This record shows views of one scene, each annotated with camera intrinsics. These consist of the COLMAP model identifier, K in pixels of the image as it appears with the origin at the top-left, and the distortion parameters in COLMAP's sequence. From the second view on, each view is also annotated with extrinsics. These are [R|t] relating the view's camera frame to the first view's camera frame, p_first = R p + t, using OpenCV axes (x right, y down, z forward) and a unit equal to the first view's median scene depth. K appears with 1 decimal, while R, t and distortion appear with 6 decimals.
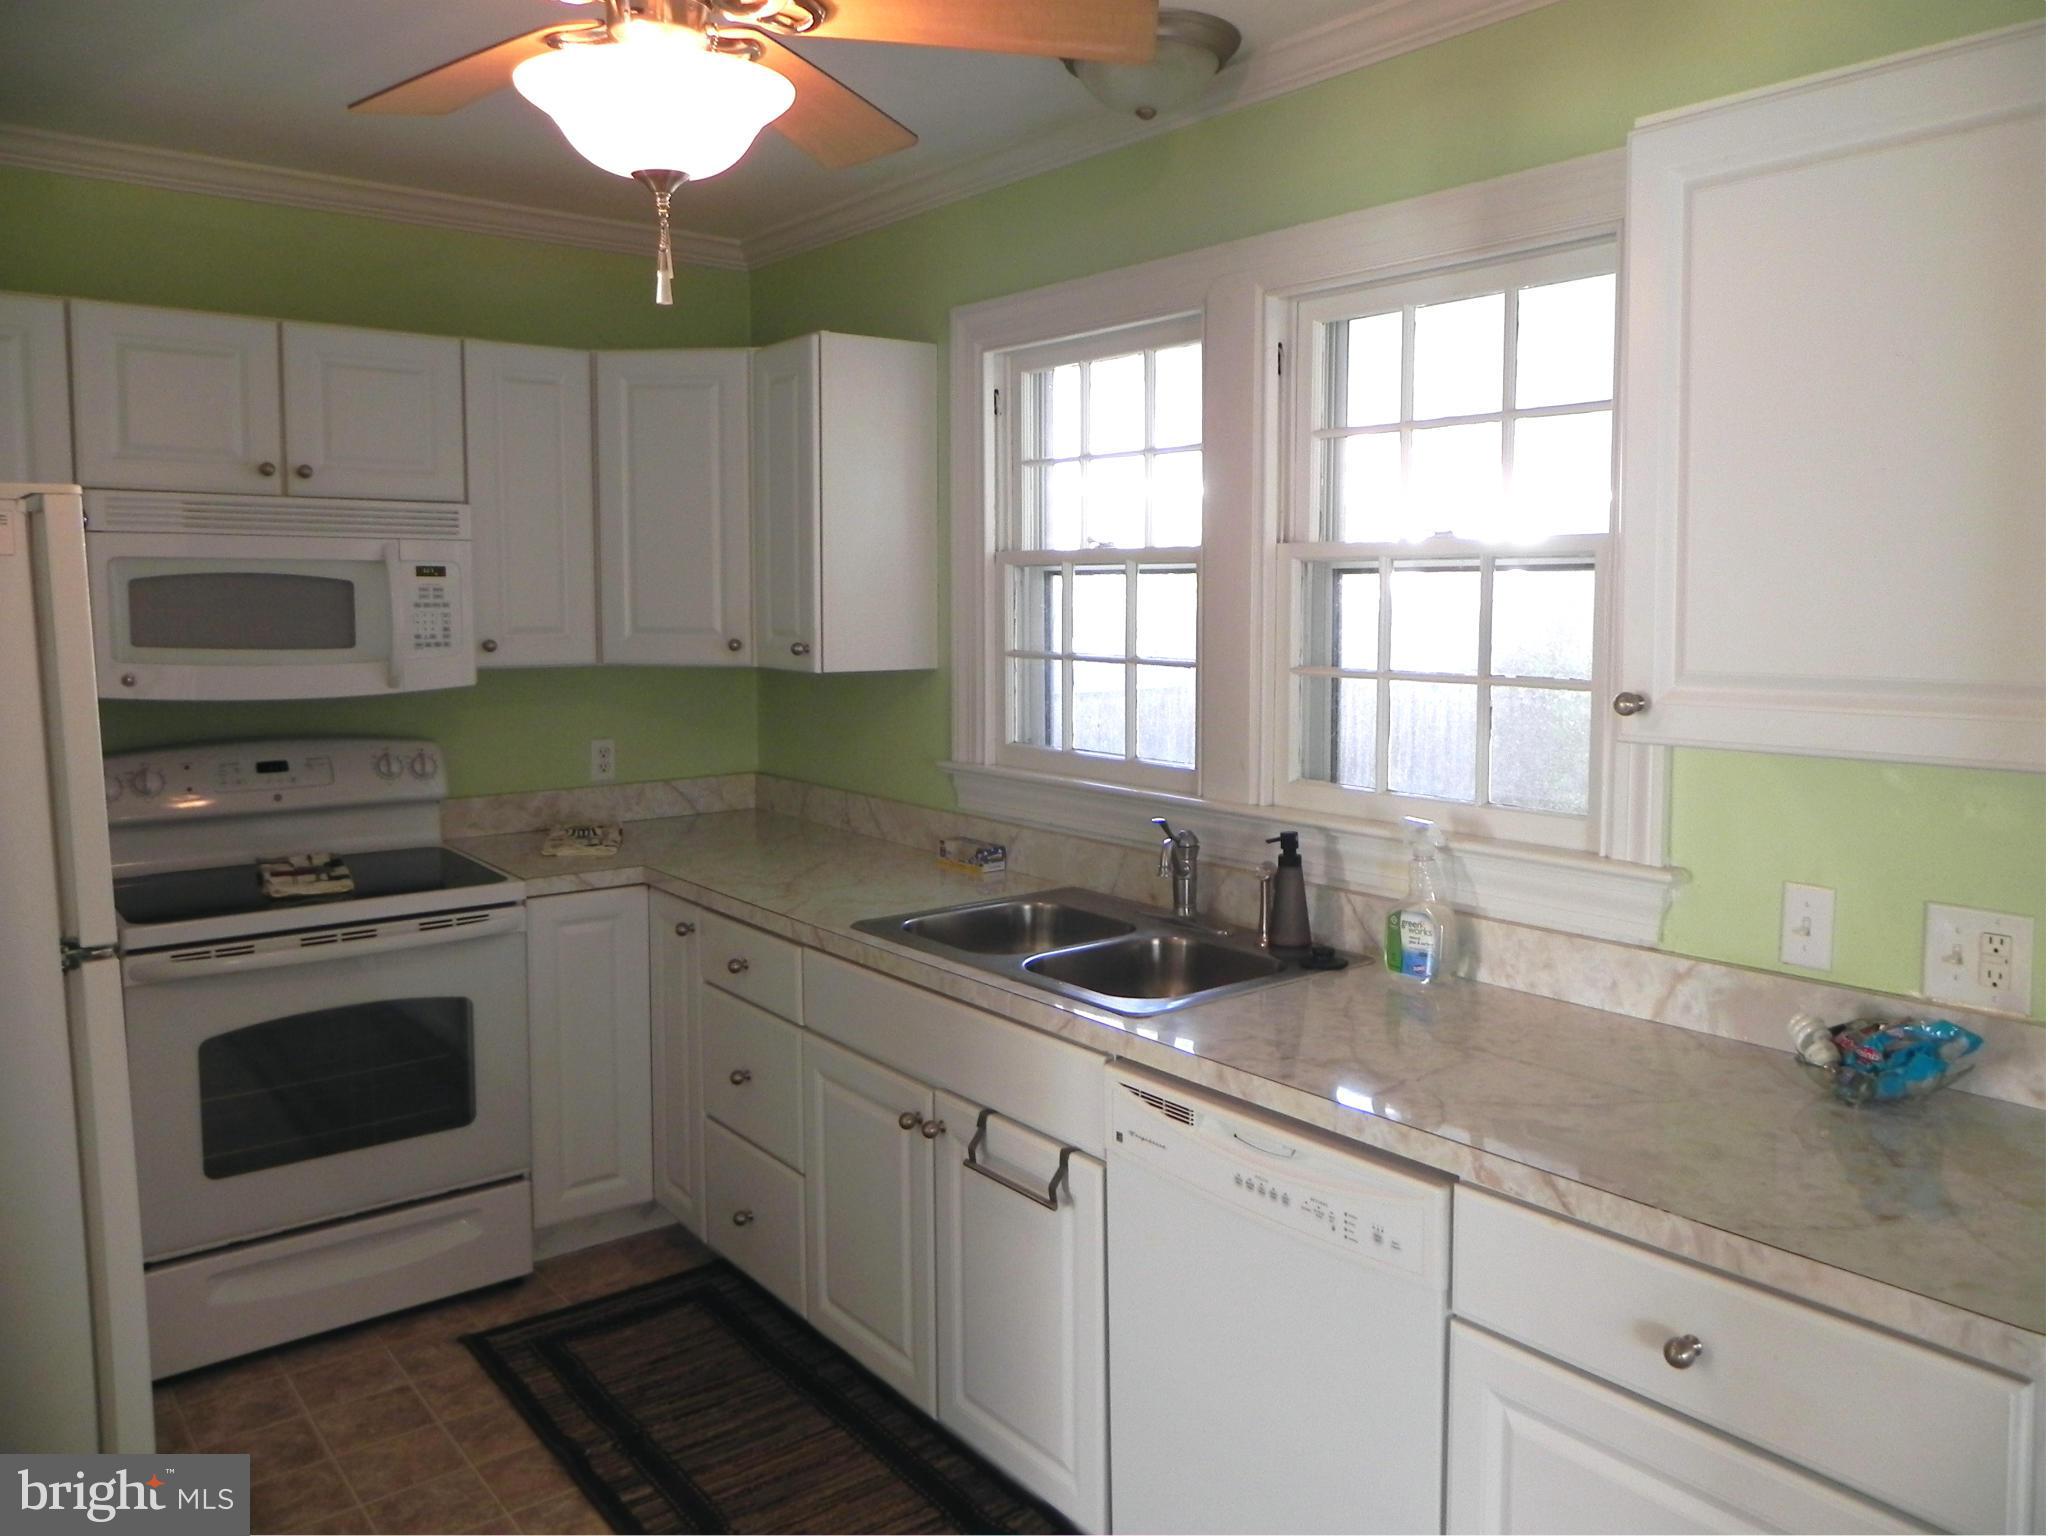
lens RADIAL K [[1524.3, 0, 1026.1], [0, 1524.3, 753.1], [0, 0, 1]] dist [-0.008468, 0.008873]
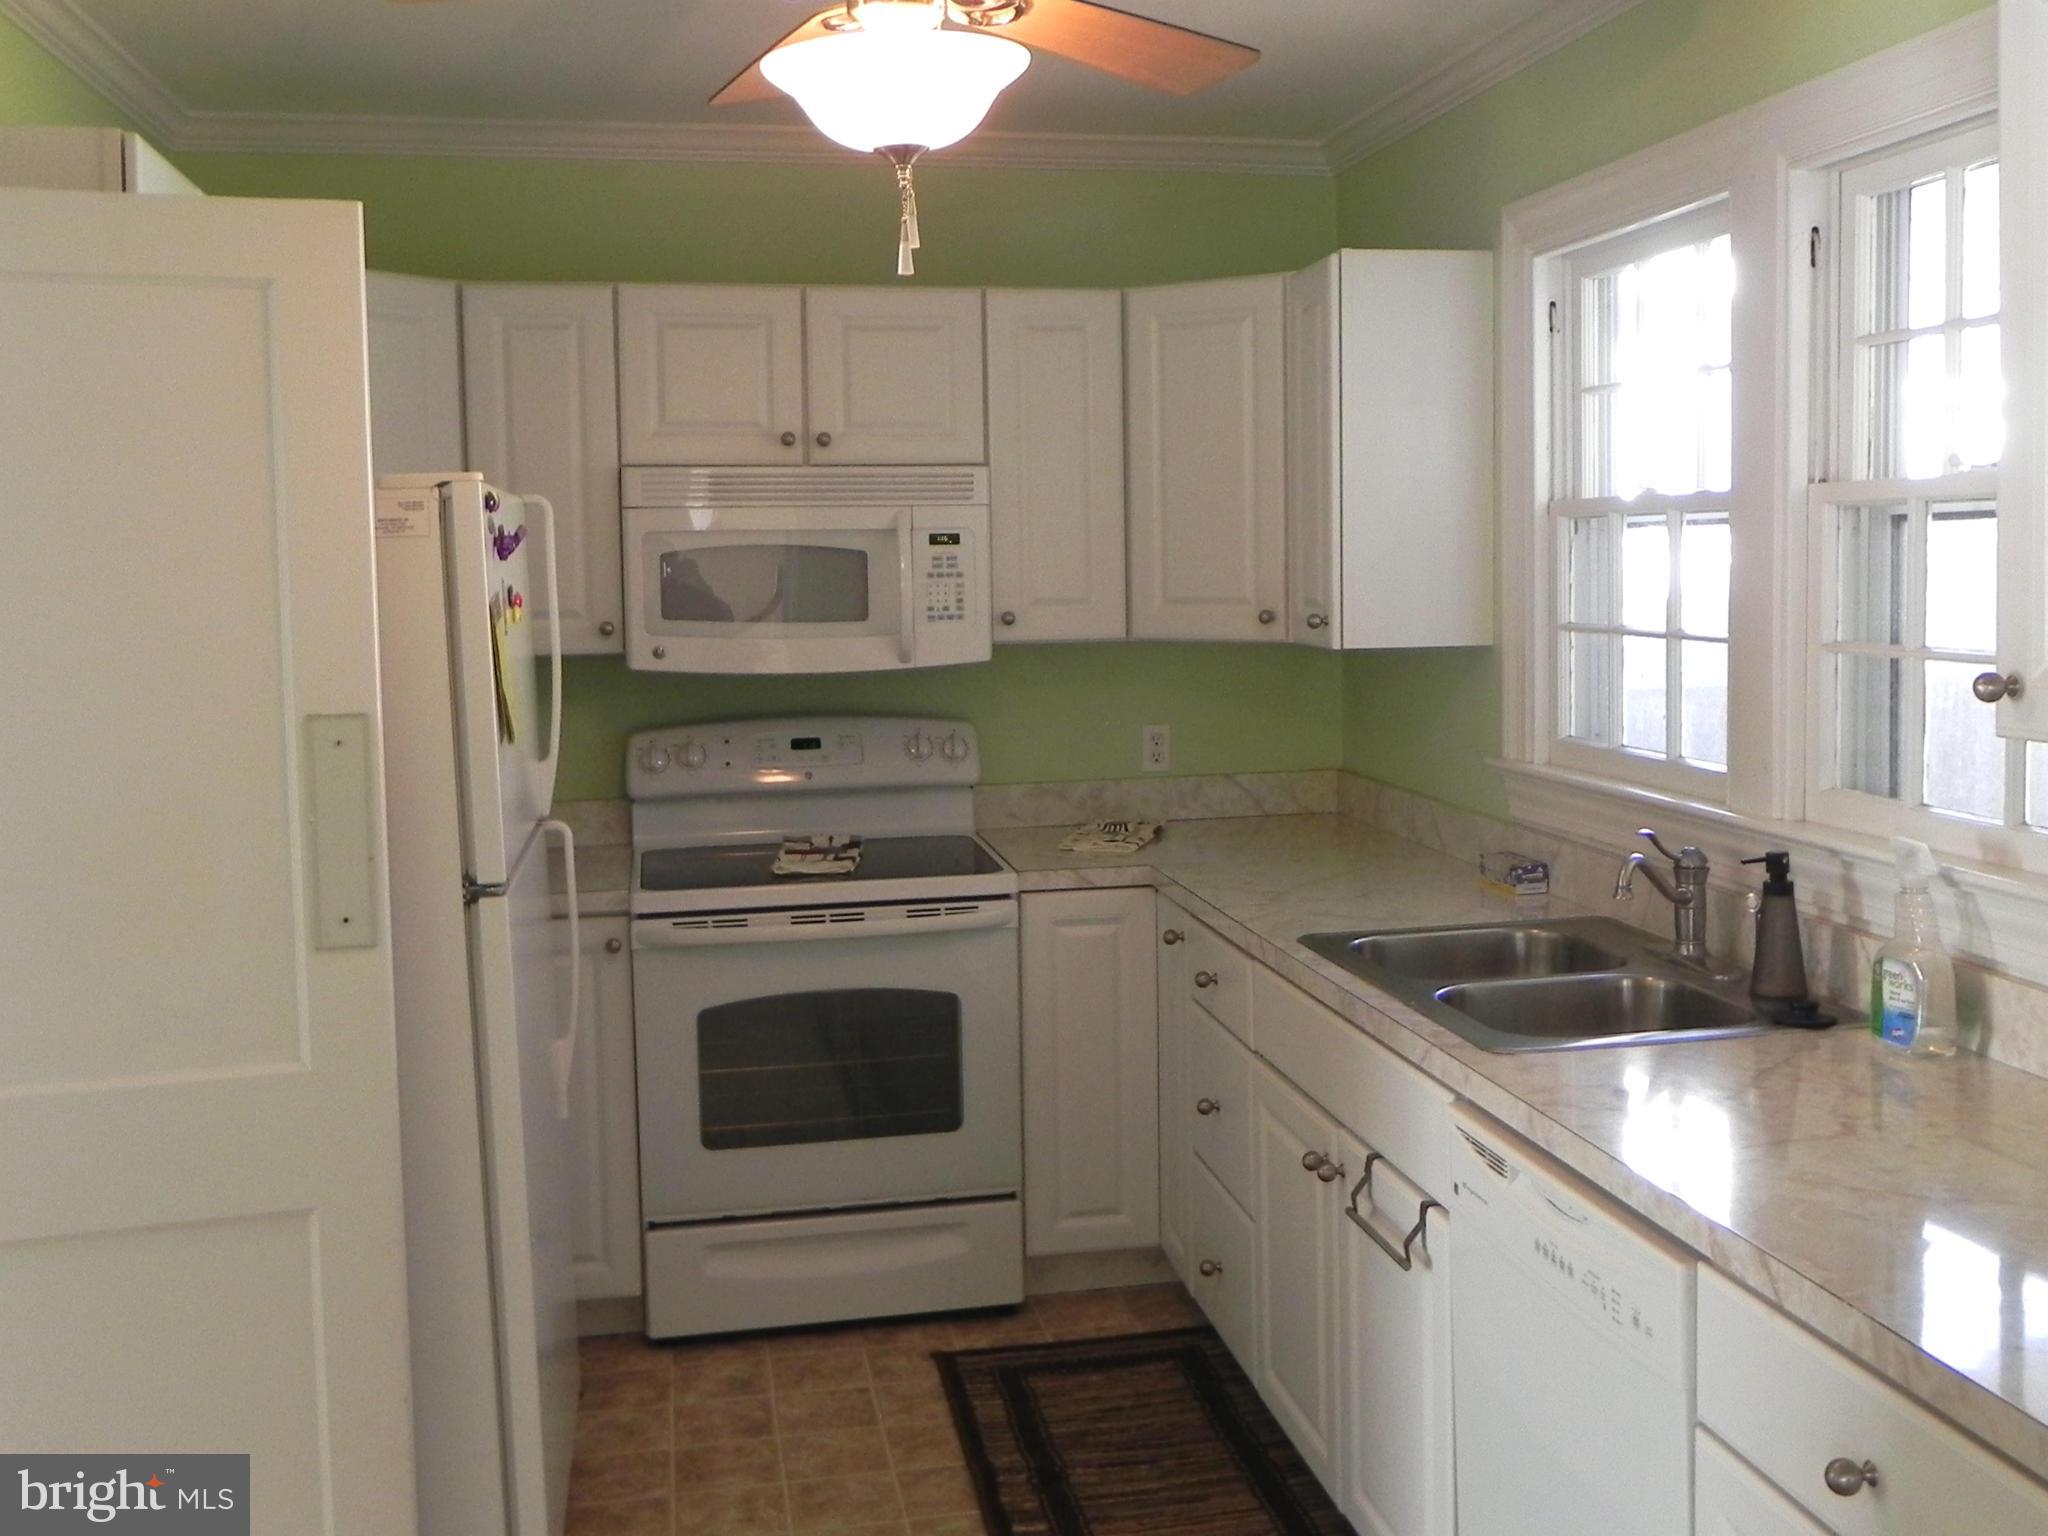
lens RADIAL K [[1969.3, 0, 1027.6], [0, 1969.3, 760.1], [0, 0, 1]] dist [-0.005206, 0.000000]
pose [[0.890267, 0.030687, -0.454403, 0.240849], [-0.031066, 0.999495, 0.006634, 0.008241], [0.454377, 0.008210, 0.890772, -0.066833]]
